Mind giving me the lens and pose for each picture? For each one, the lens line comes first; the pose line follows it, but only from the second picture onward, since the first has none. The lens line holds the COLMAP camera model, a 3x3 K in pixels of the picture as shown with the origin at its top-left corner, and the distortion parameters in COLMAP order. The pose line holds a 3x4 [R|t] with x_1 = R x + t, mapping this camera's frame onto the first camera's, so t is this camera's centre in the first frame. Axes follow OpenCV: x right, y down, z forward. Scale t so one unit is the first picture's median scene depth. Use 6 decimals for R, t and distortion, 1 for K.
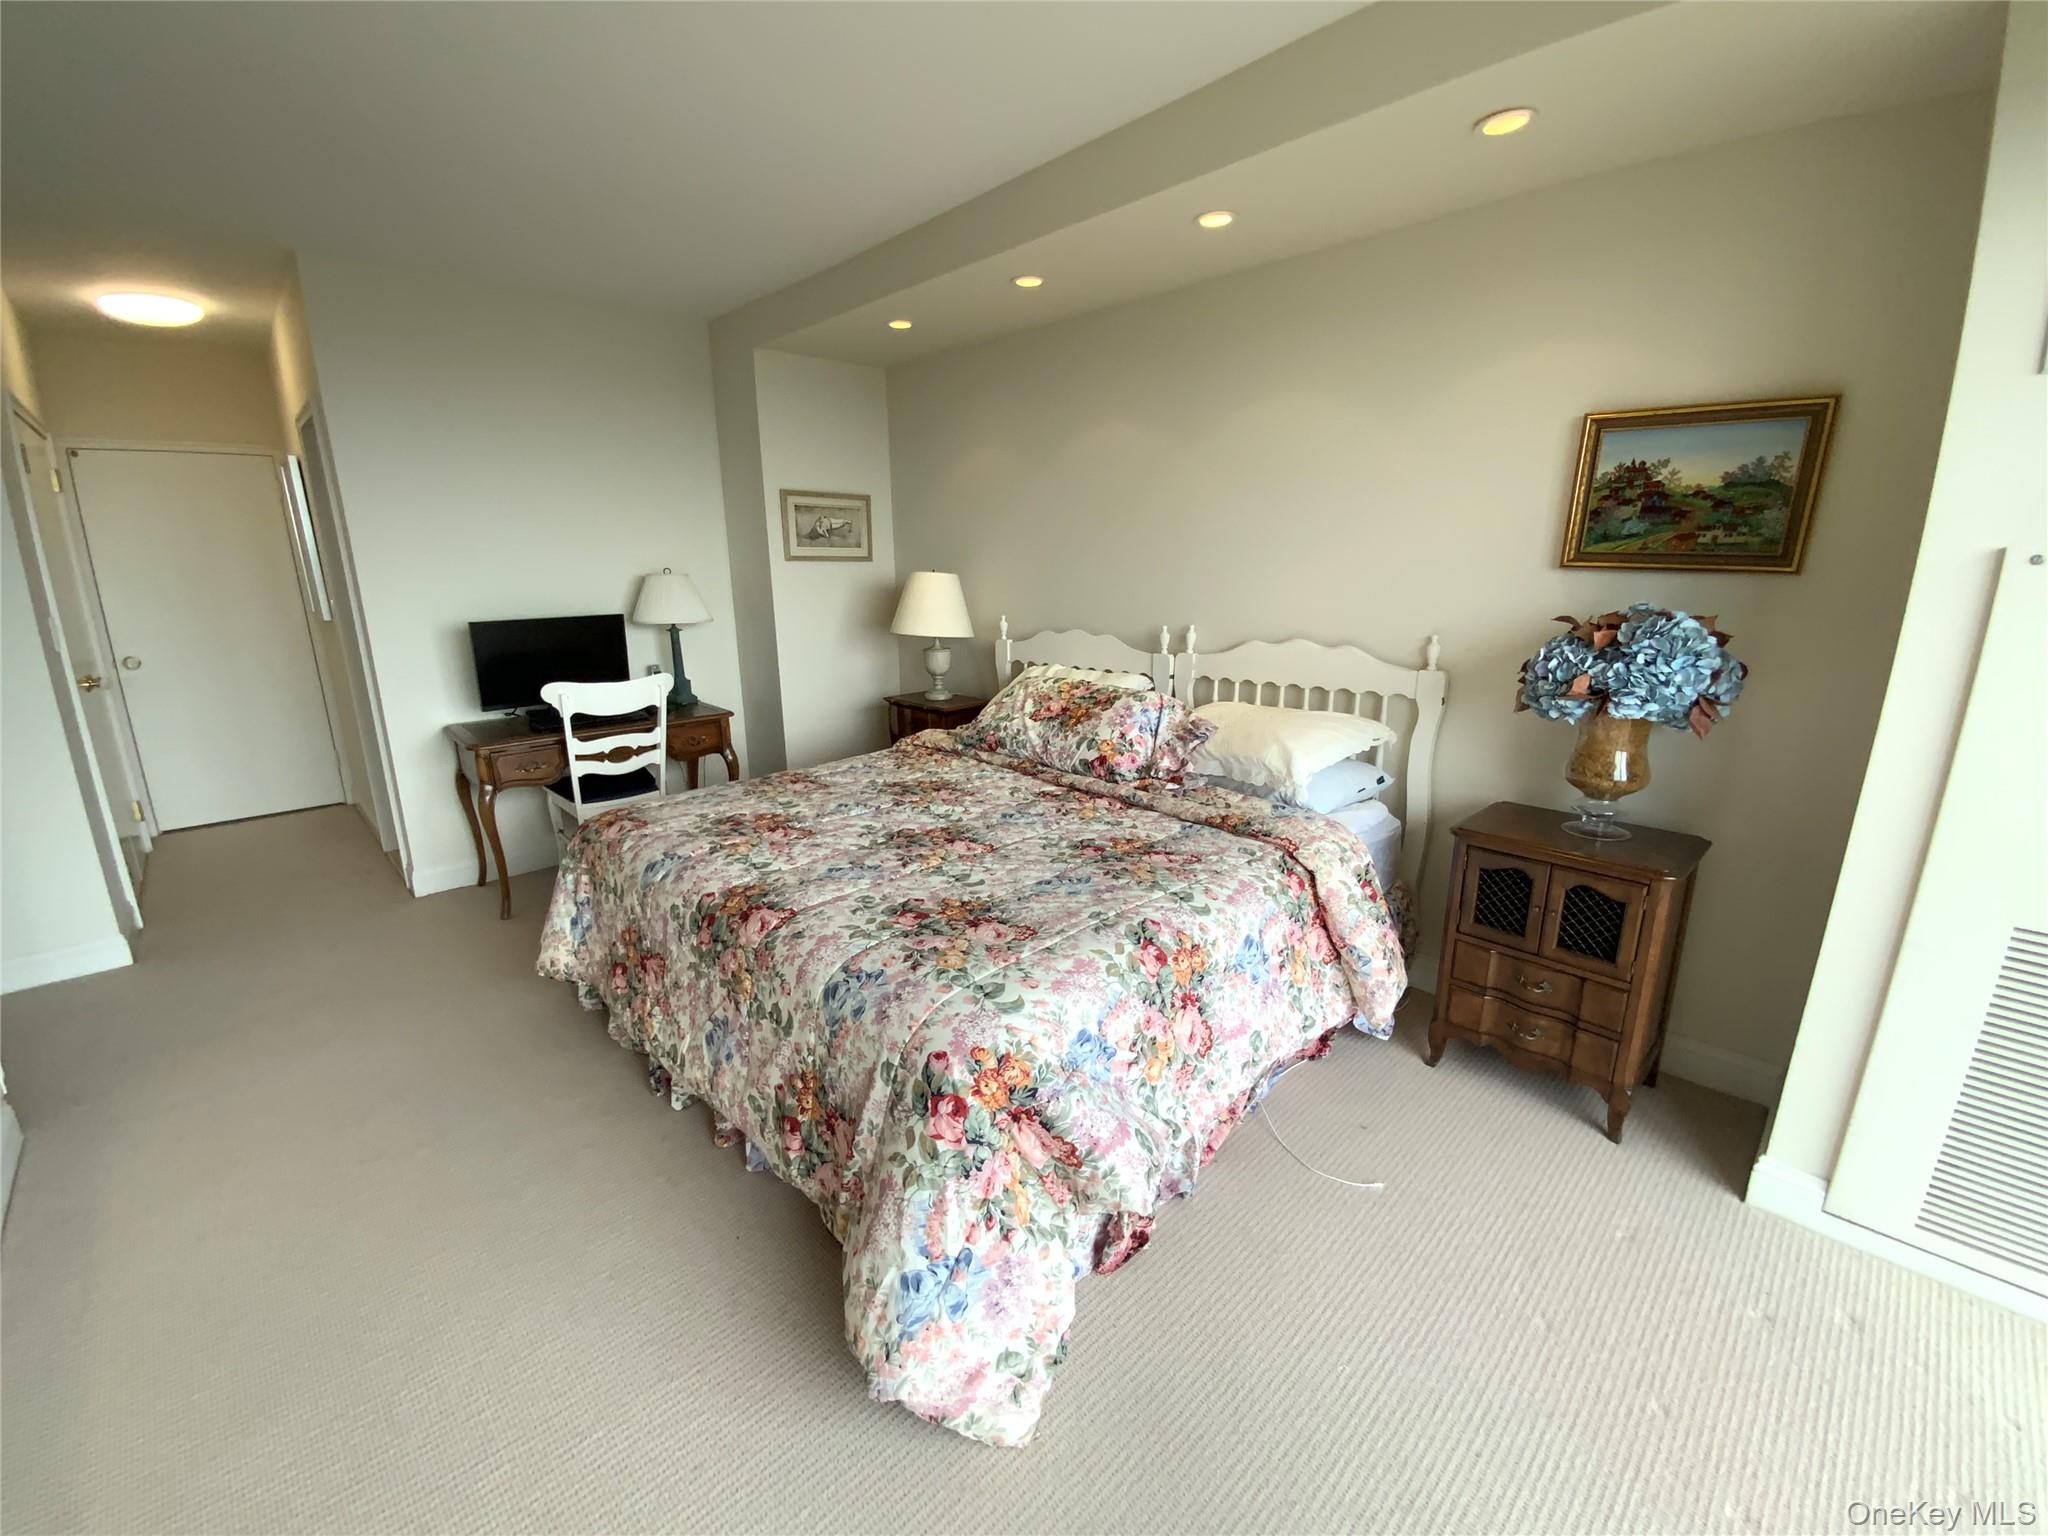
lens RADIAL K [[830.6, 0, 1029.7], [0, 830.6, 767.2], [0, 0, 1]] dist [0.019006, -0.015462]
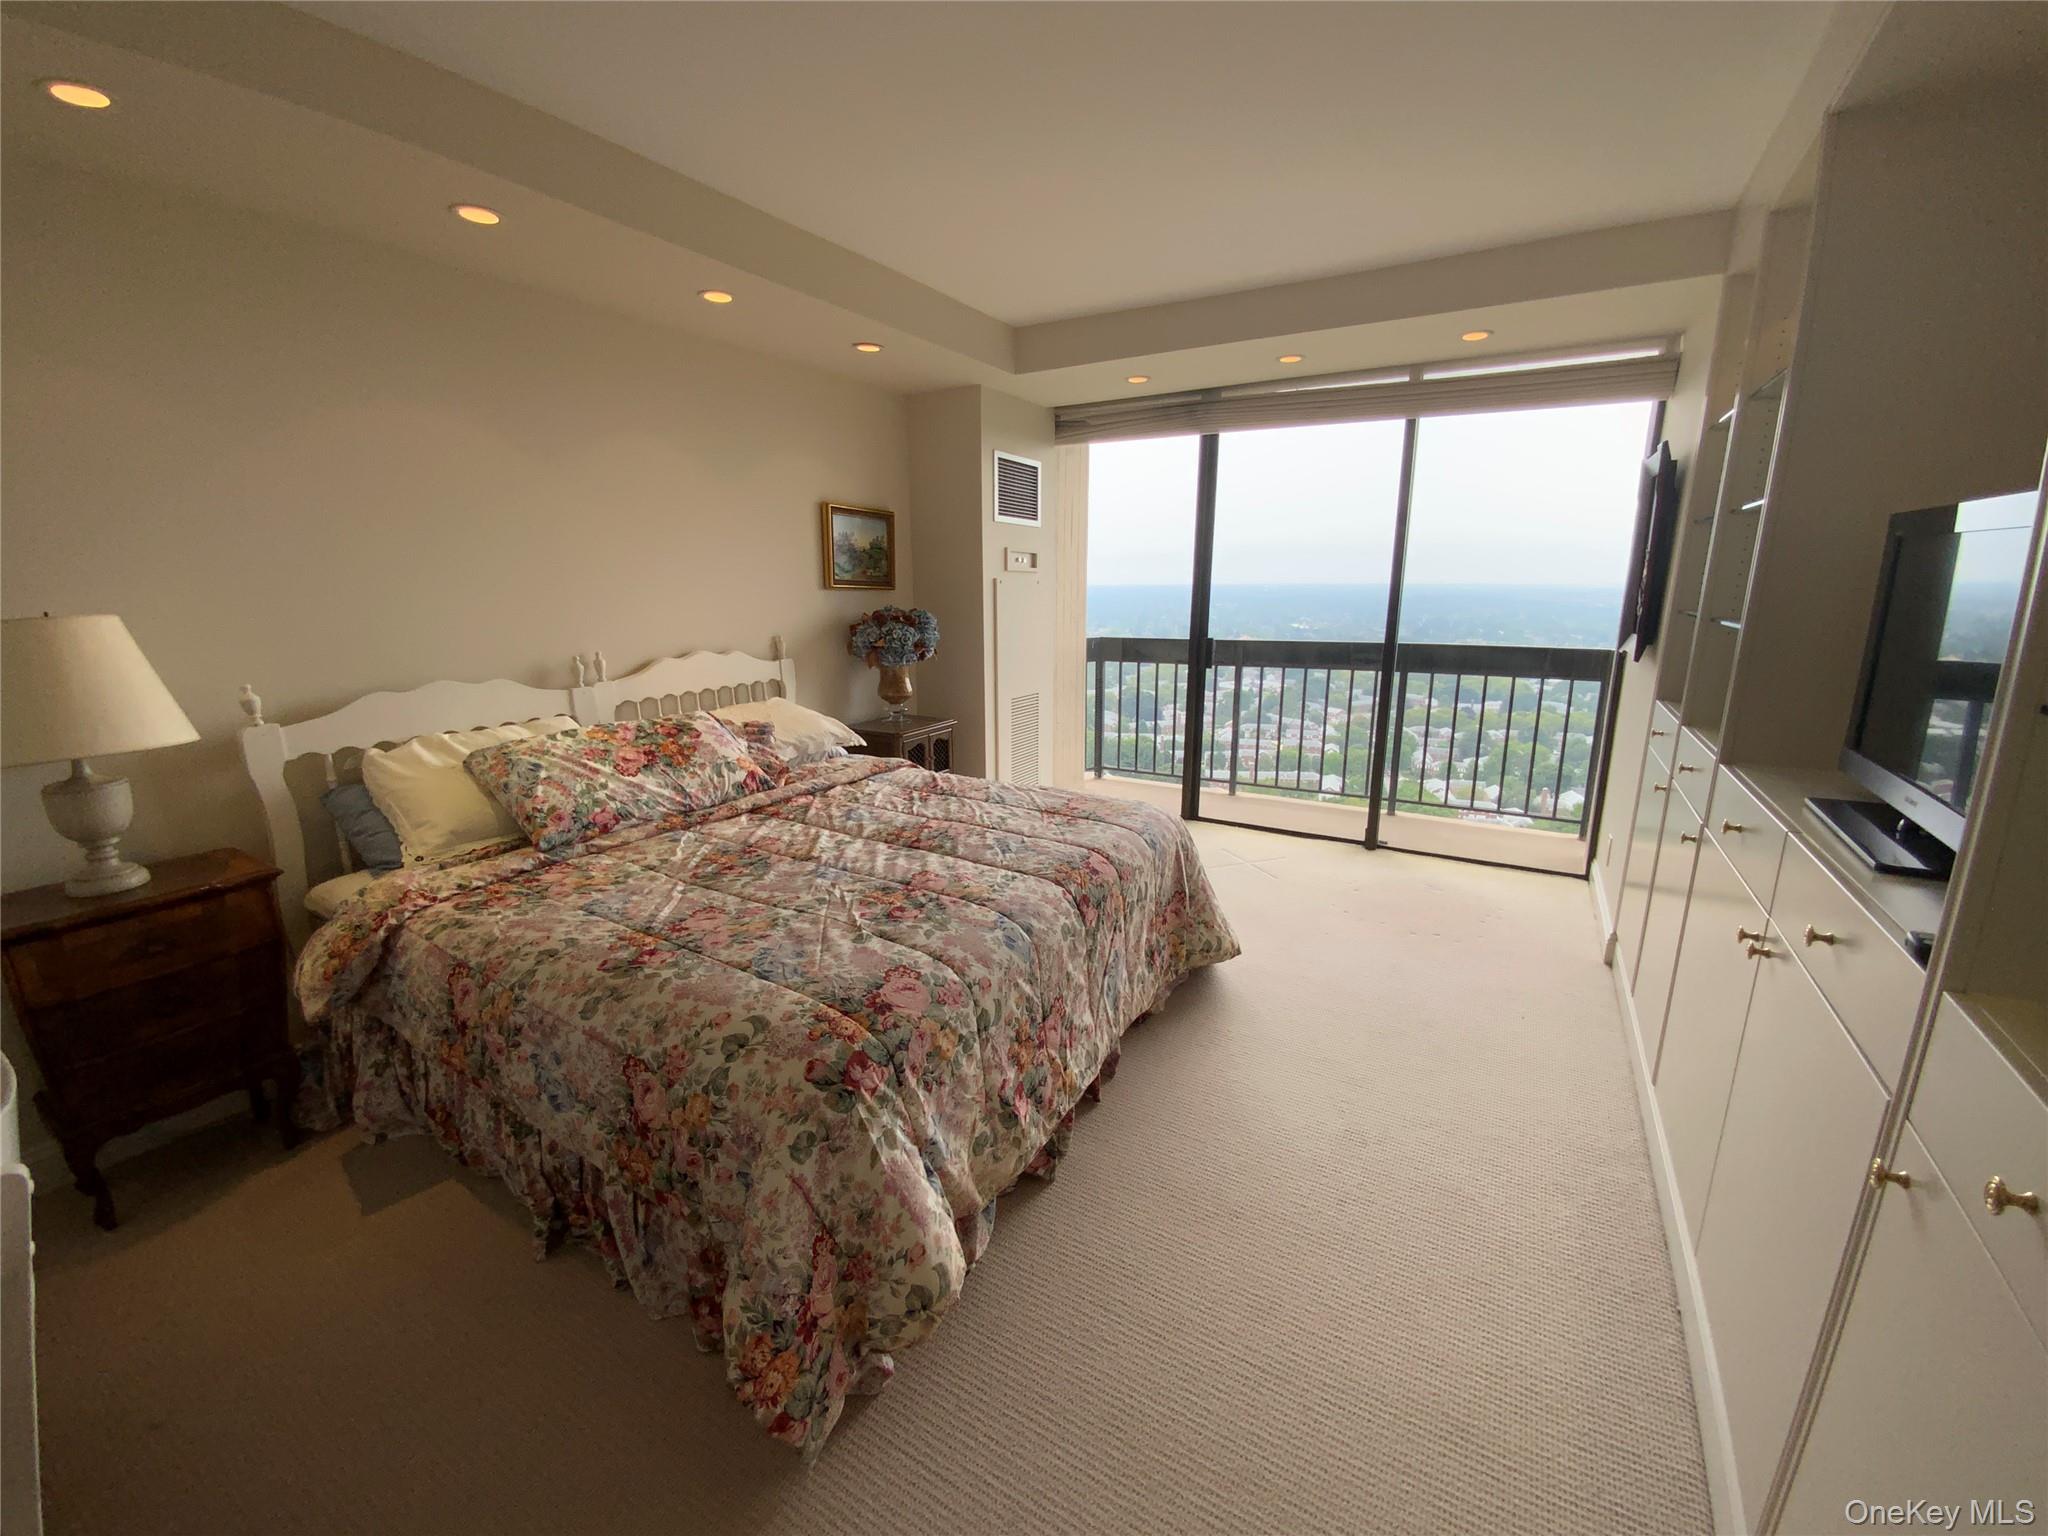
lens RADIAL K [[830.6, 0, 1028.1], [0, 830.6, 774.0], [0, 0, 1]] dist [0.019006, -0.015462]
pose [[-0.272330, -0.222257, 0.936183, -1.025603], [0.230338, 0.929609, 0.287701, -0.240070], [-0.934227, 0.293988, -0.201966, 0.917636]]
